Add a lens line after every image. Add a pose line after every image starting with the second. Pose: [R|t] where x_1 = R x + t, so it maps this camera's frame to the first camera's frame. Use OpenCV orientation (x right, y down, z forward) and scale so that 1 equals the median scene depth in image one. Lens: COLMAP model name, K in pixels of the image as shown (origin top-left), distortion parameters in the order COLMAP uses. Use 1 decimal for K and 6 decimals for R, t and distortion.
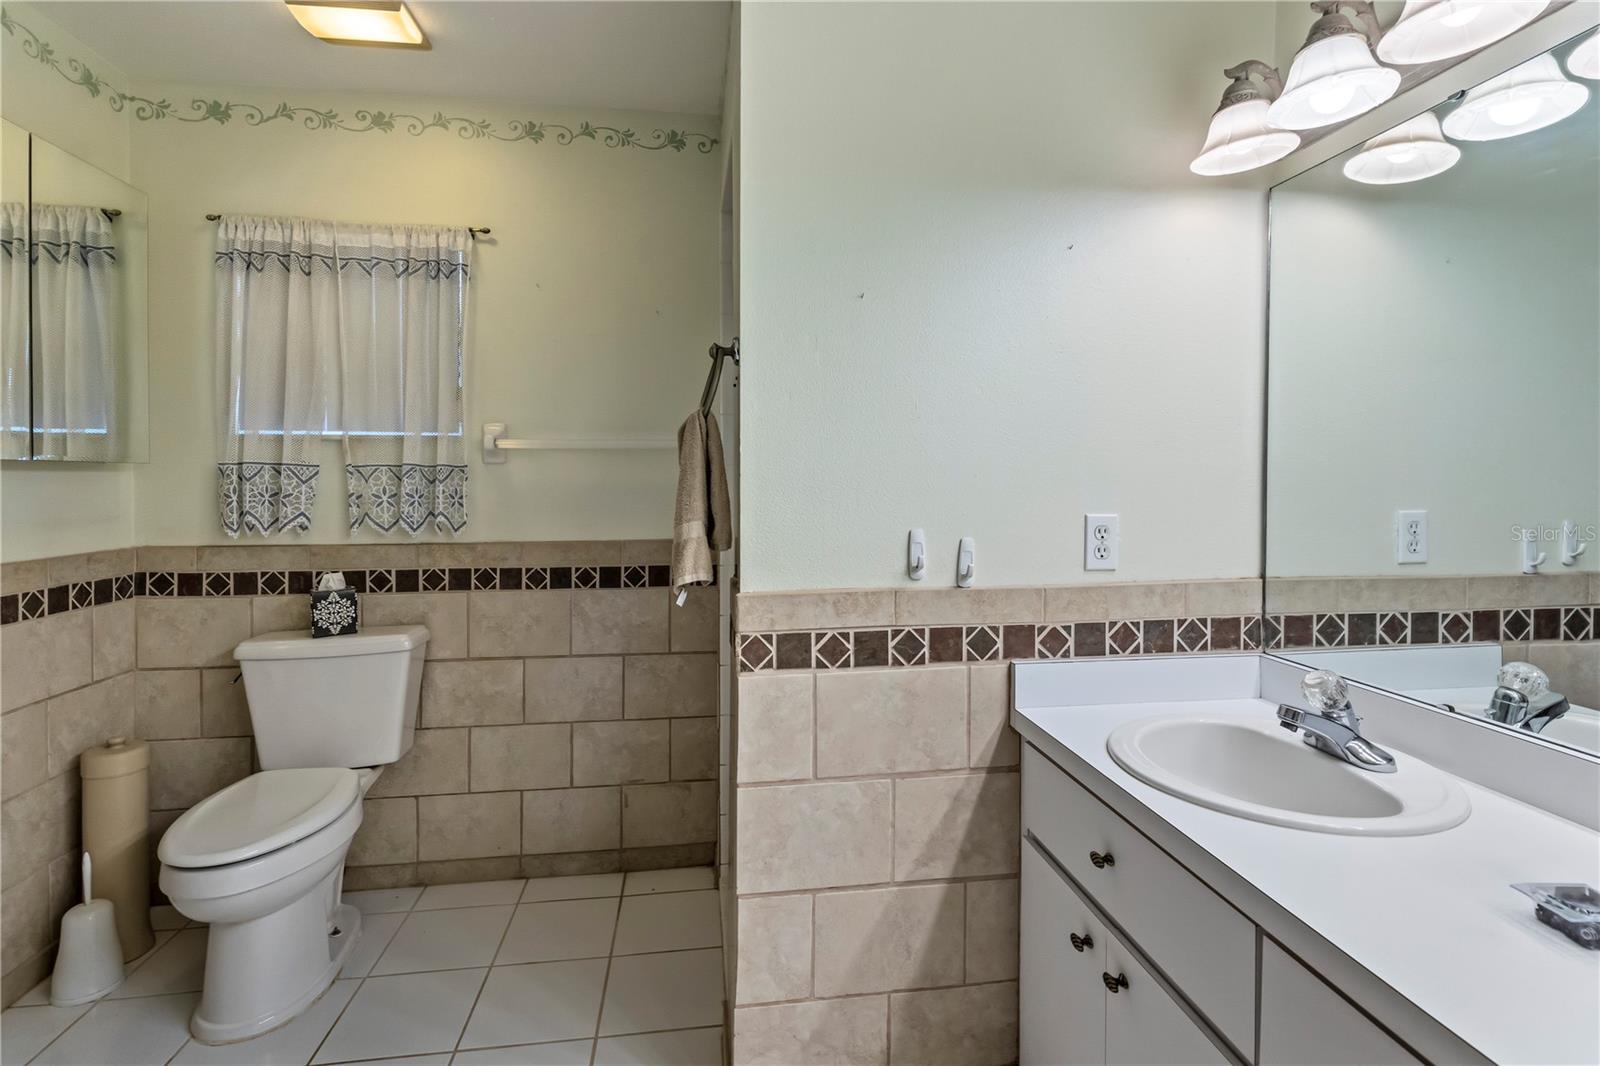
lens RADIAL K [[745.1, 0, 794.3], [0, 745.1, 489.5], [0, 0, 1]] dist [0.002033, 0.001275]
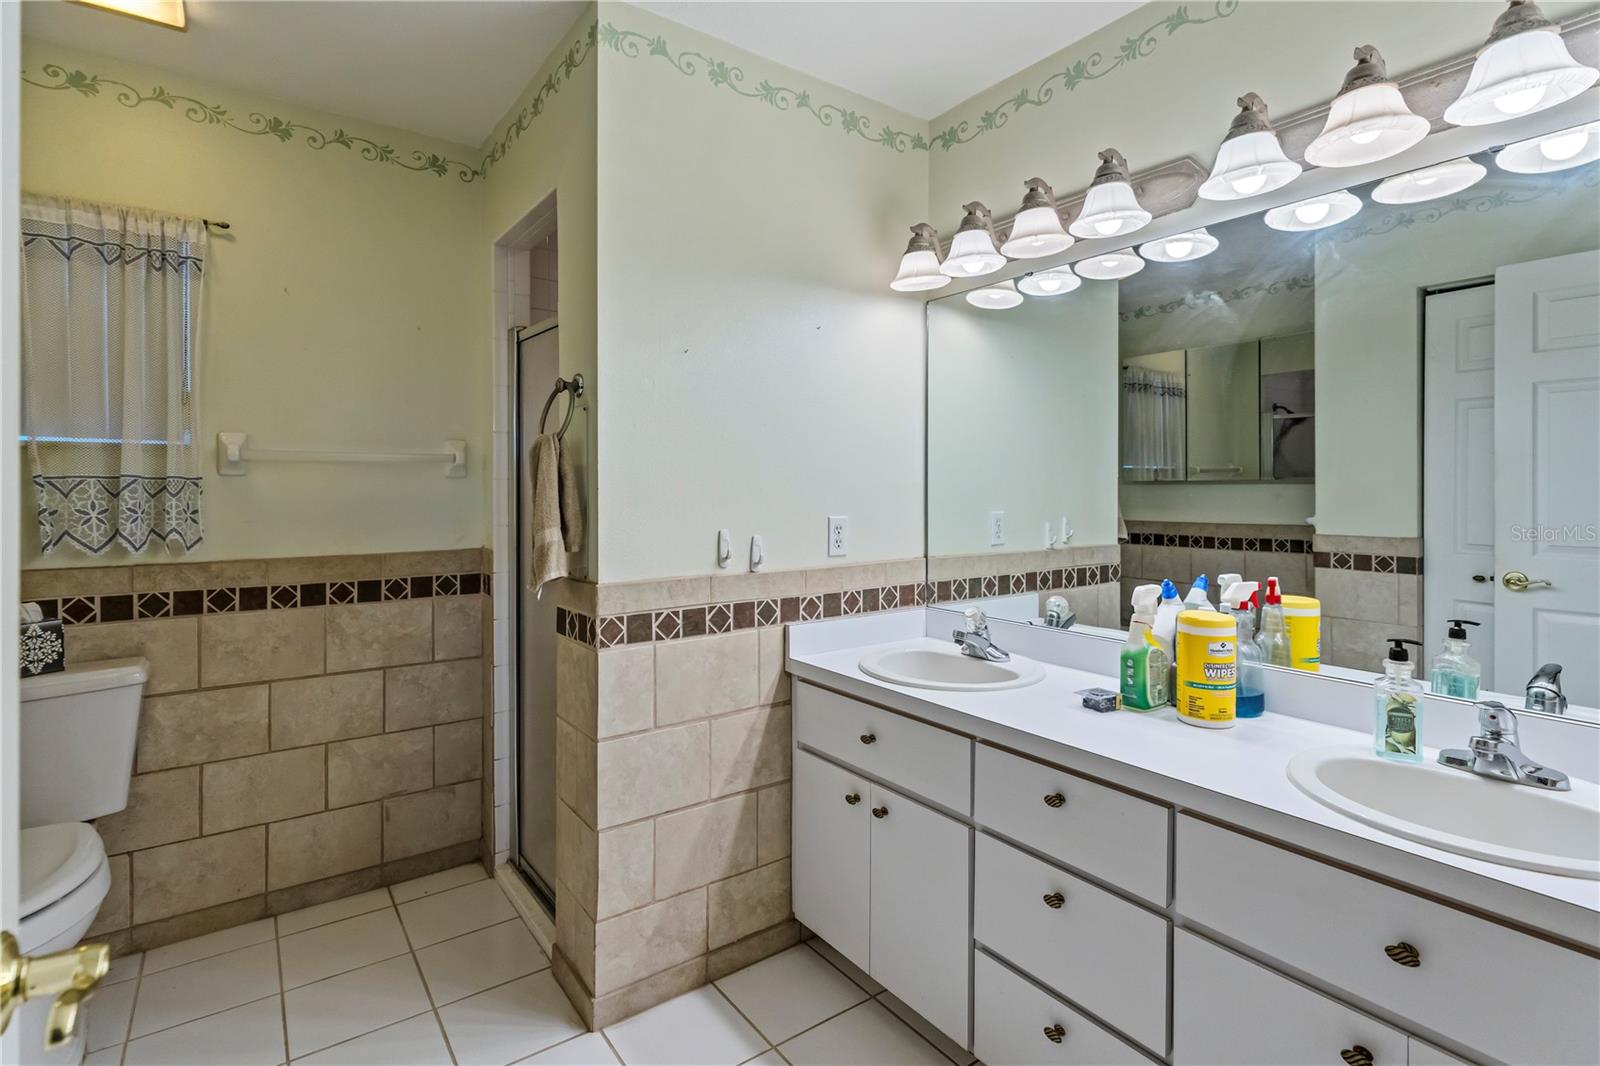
lens RADIAL K [[765.3, 0, 779.1], [0, 765.3, 490.6], [0, 0, 1]] dist [0.000564, 0.000148]
pose [[0.885305, 0.000085, 0.465012, -0.358080], [0.007163, 0.999879, -0.013820, 0.002666], [-0.464956, 0.015566, 0.885197, -0.237893]]
